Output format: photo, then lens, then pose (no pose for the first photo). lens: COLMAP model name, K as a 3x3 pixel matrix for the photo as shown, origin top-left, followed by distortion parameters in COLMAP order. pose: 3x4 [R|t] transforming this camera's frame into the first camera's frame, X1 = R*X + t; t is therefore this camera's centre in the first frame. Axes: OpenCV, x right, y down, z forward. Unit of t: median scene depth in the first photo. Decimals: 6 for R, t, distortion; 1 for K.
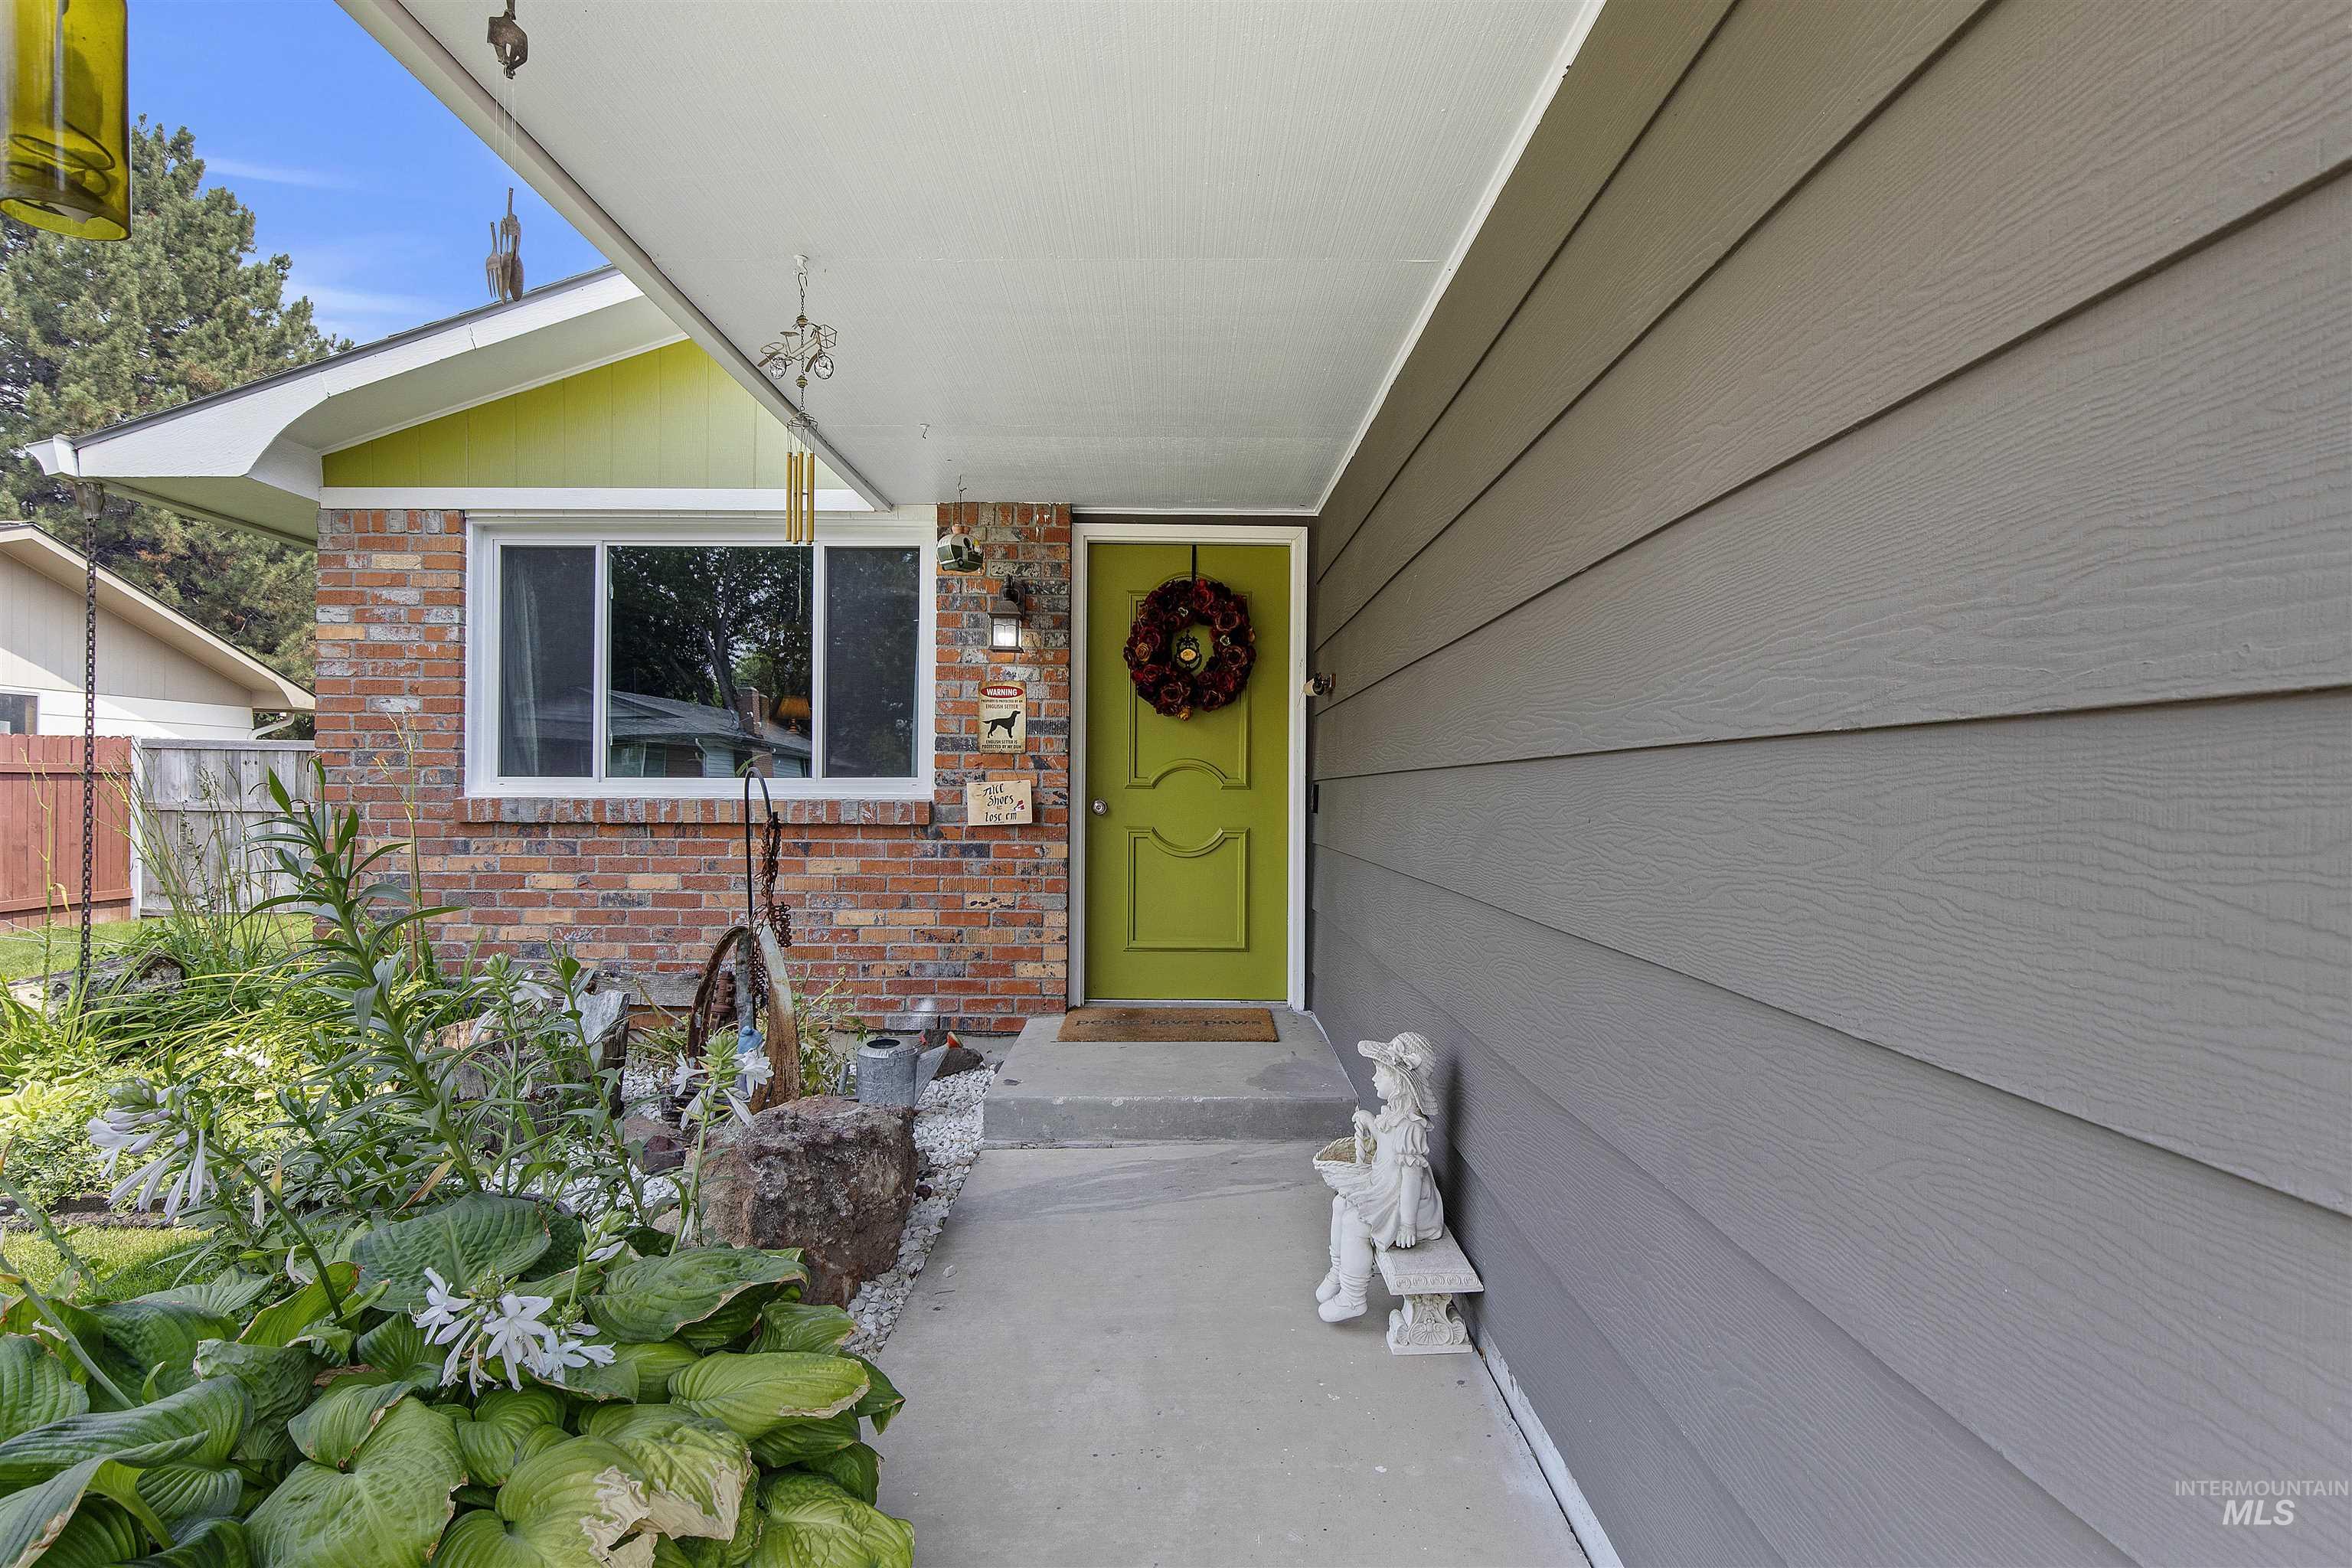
lens RADIAL K [[1203.7, 0, 1171.0], [0, 1203.7, 787.6], [0, 0, 1]] dist [-0.004338, -0.000562]
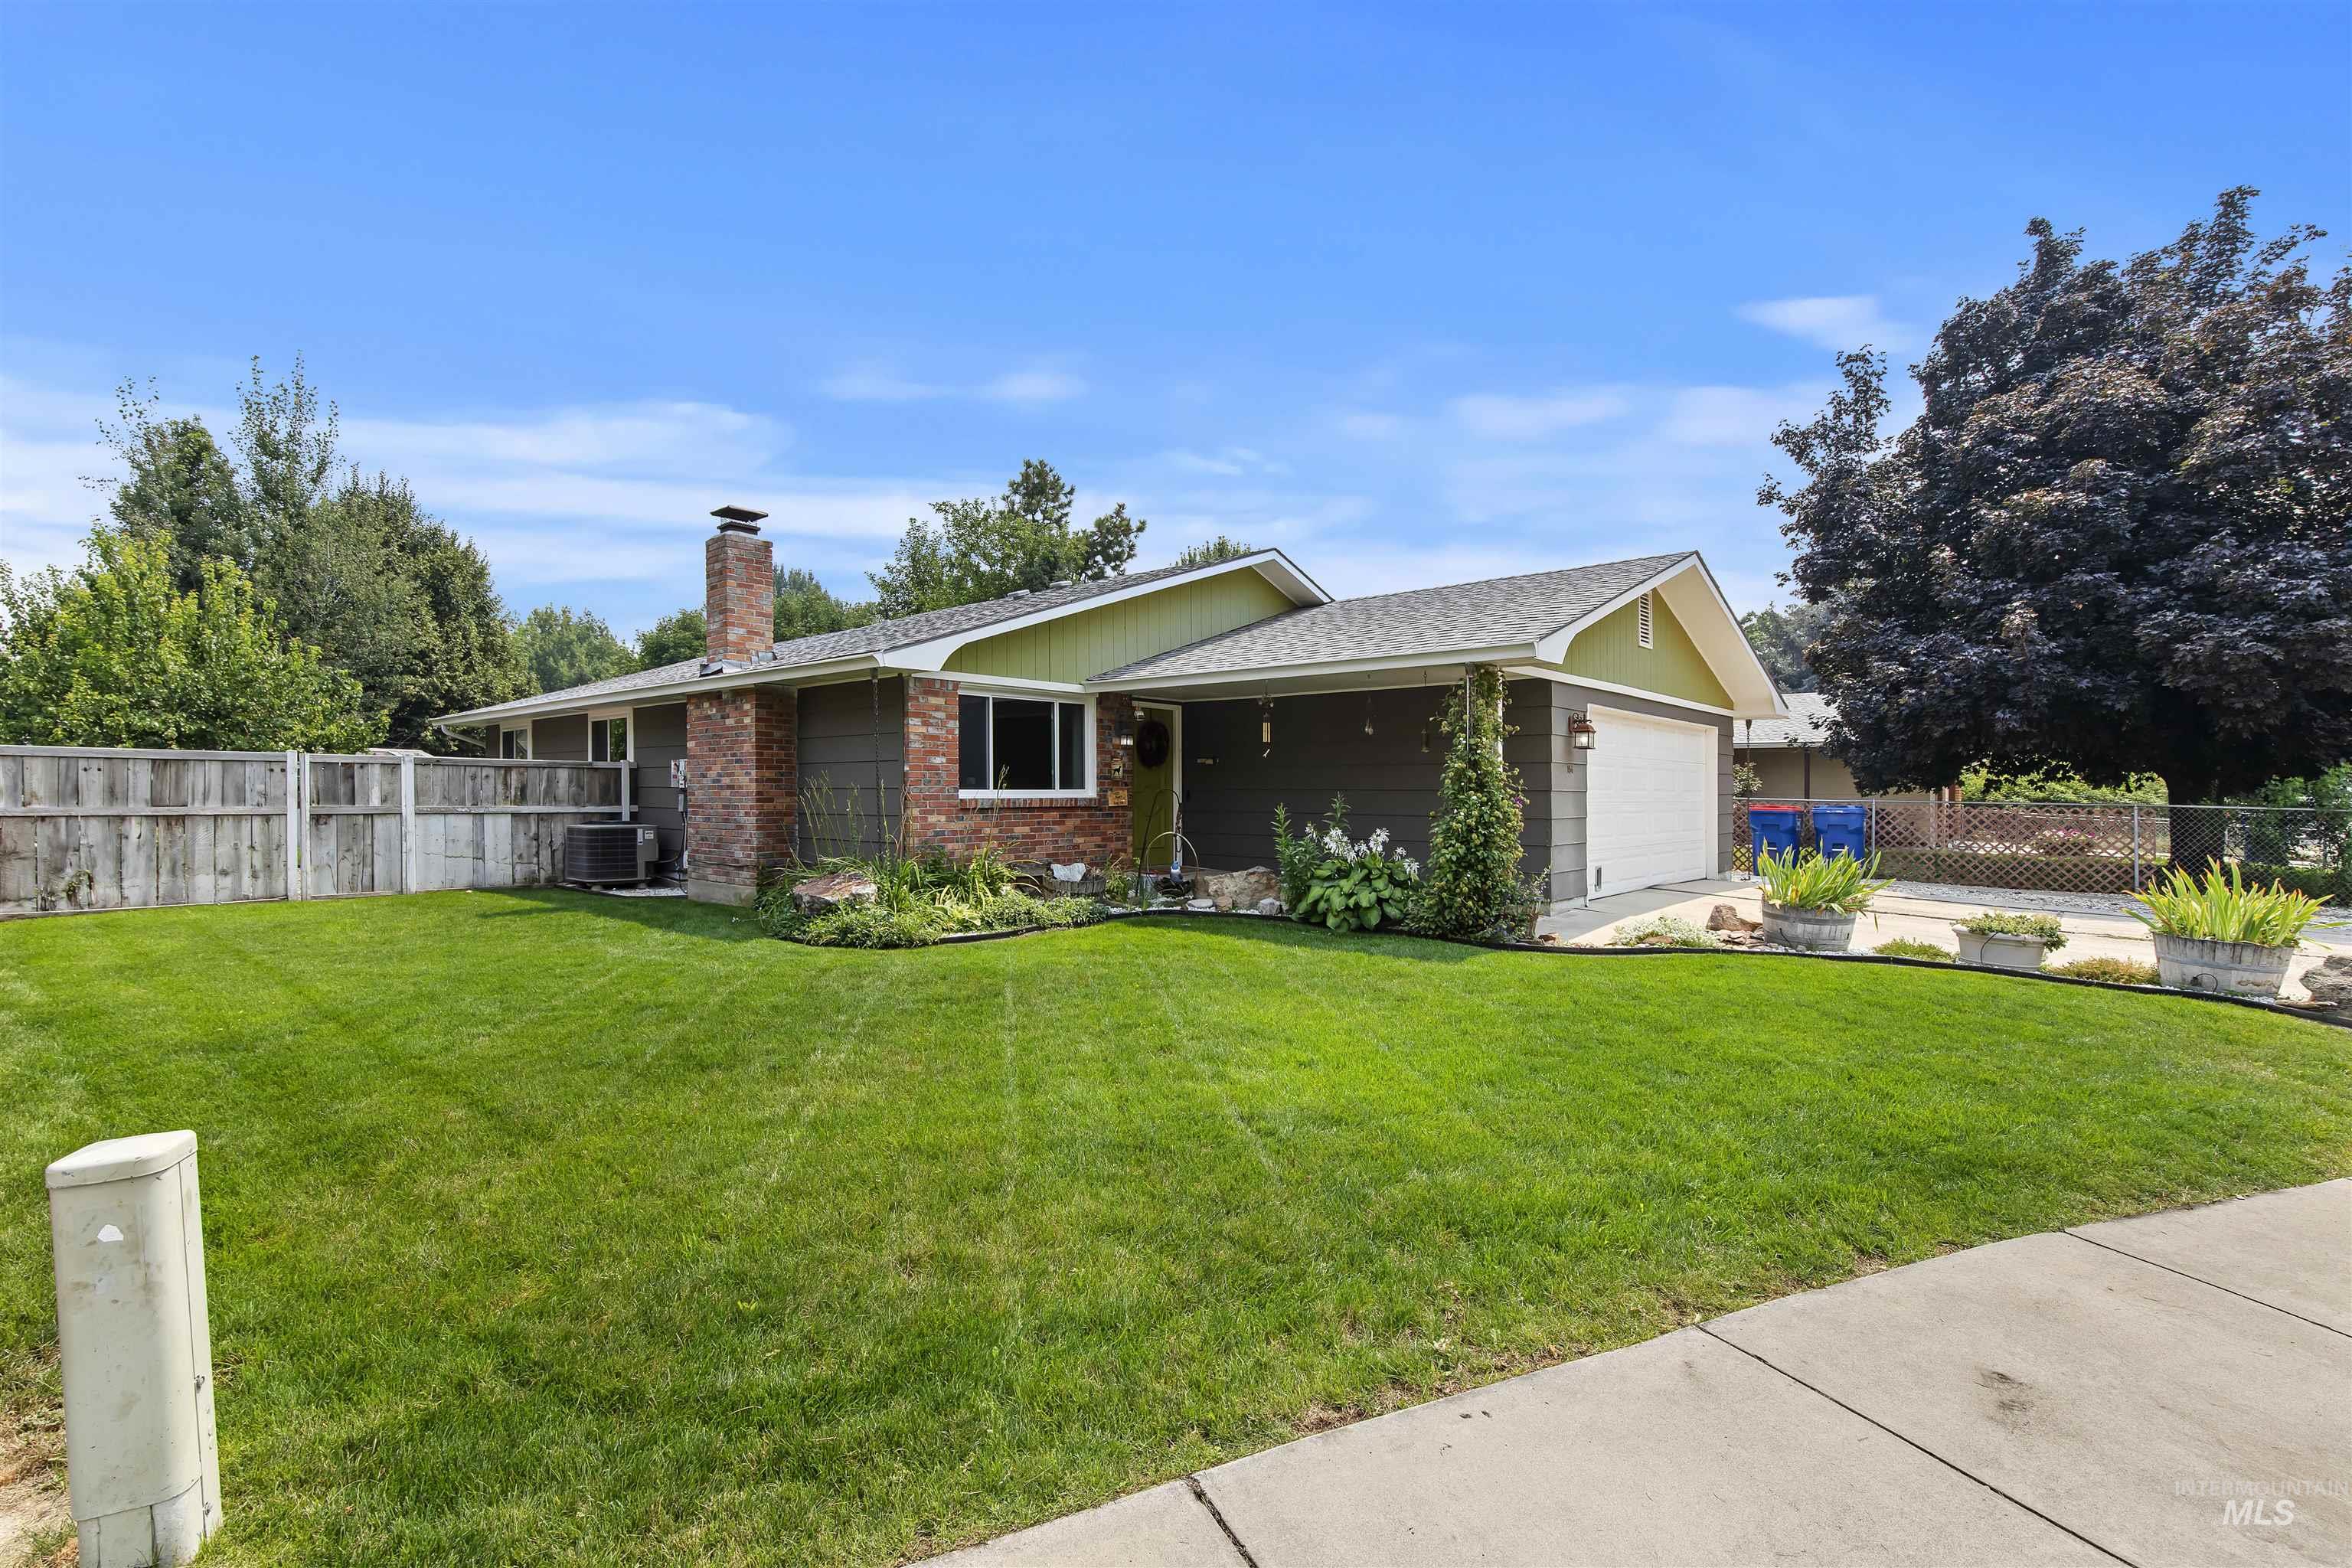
lens RADIAL K [[1050.4, 0, 1181.8], [0, 1050.4, 786.0], [0, 0, 1]] dist [0.001904, 0.000146]
pose [[0.665252, -0.001590, 0.746617, -1.887105], [-0.001660, 0.999992, 0.003608, -0.025662], [-0.746617, -0.003640, 0.665244, -0.768164]]
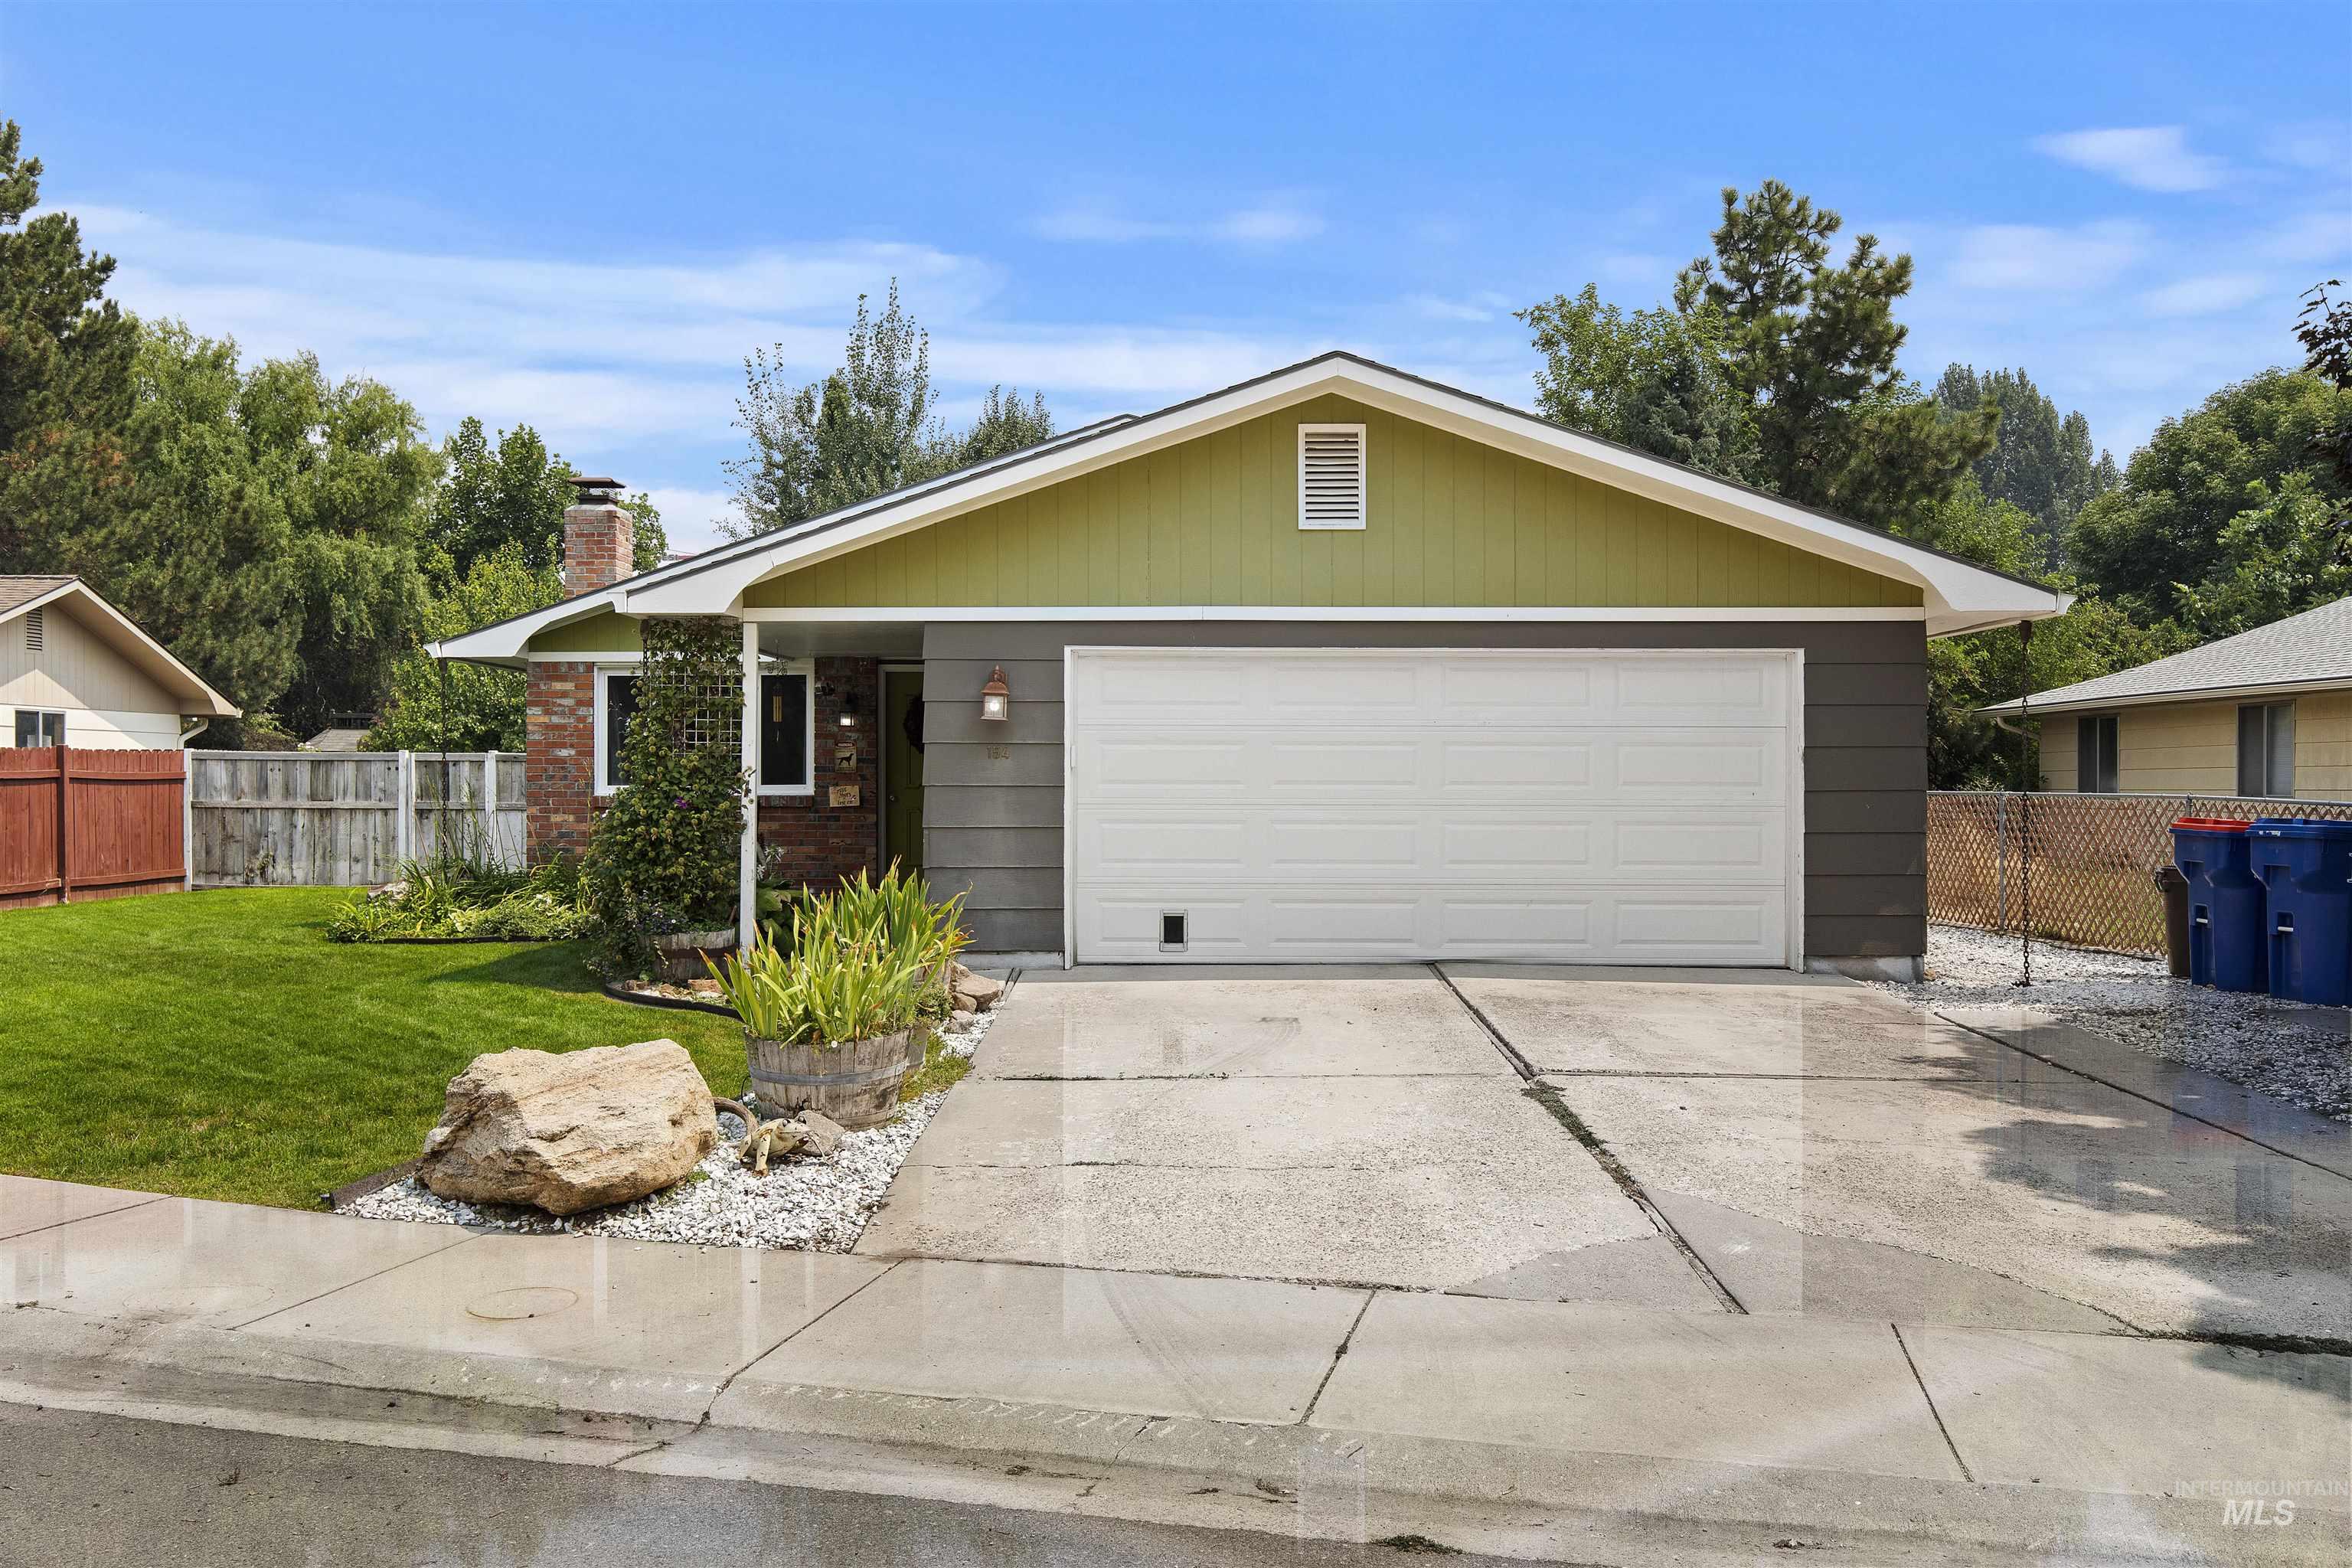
lens RADIAL K [[1957.7, 0, 1178.7], [0, 1957.7, 784.0], [0, 0, 1]] dist [0.006799, 0.001563]
pose [[0.999972, -0.006801, -0.003050, 0.466042], [0.006817, 0.999962, 0.005437, -0.024220], [0.003013, -0.005458, 0.999981, -2.500232]]
